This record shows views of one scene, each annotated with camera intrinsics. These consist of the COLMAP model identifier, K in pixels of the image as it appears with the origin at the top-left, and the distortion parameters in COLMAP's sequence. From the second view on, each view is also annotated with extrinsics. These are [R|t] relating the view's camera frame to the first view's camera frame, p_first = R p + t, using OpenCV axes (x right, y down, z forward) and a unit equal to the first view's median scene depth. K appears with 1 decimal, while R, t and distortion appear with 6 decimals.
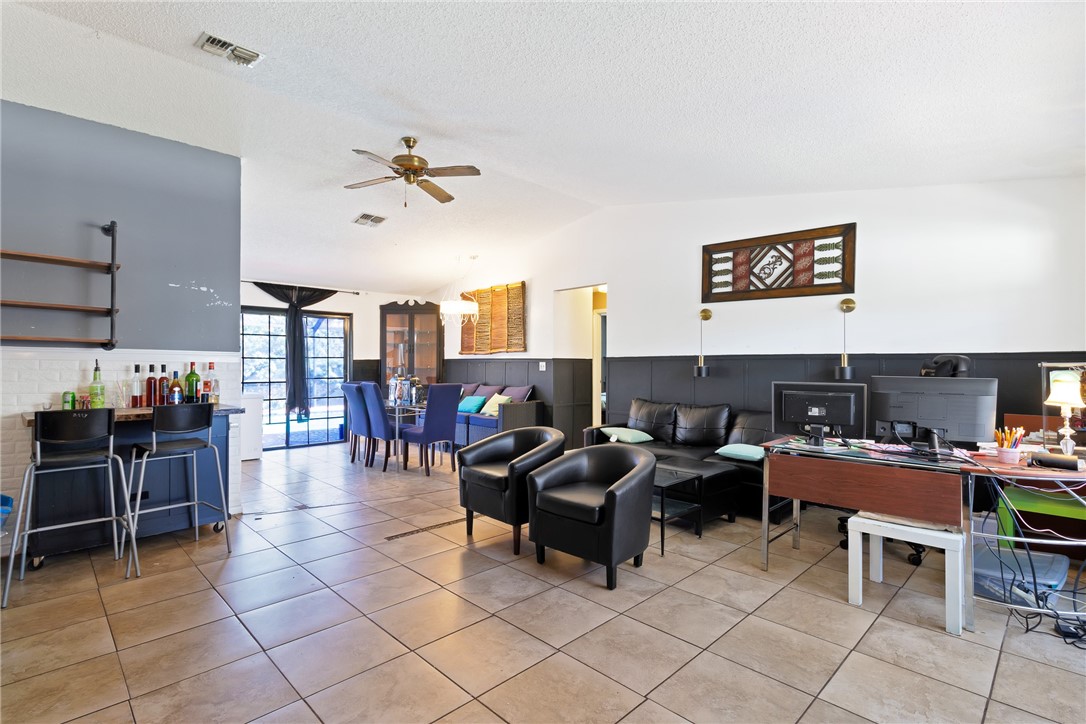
lens RADIAL K [[508.1, 0, 552.6], [0, 508.1, 367.0], [0, 0, 1]] dist [0.003832, 0.000699]
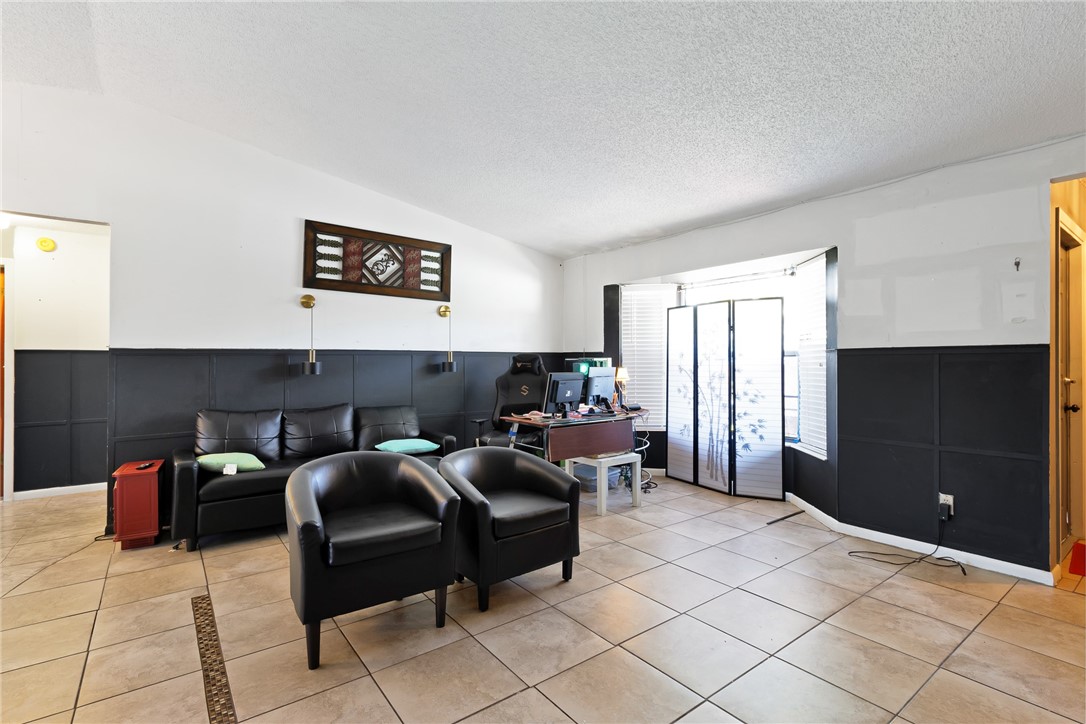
lens RADIAL K [[508.1, 0, 551.6], [0, 508.1, 356.2], [0, 0, 1]] dist [0.003832, 0.000699]
pose [[0.142750, 0.005384, 0.989744, -0.530649], [0.006741, 0.999957, -0.006412, -0.003493], [-0.989736, 0.007587, 0.142708, 0.520181]]
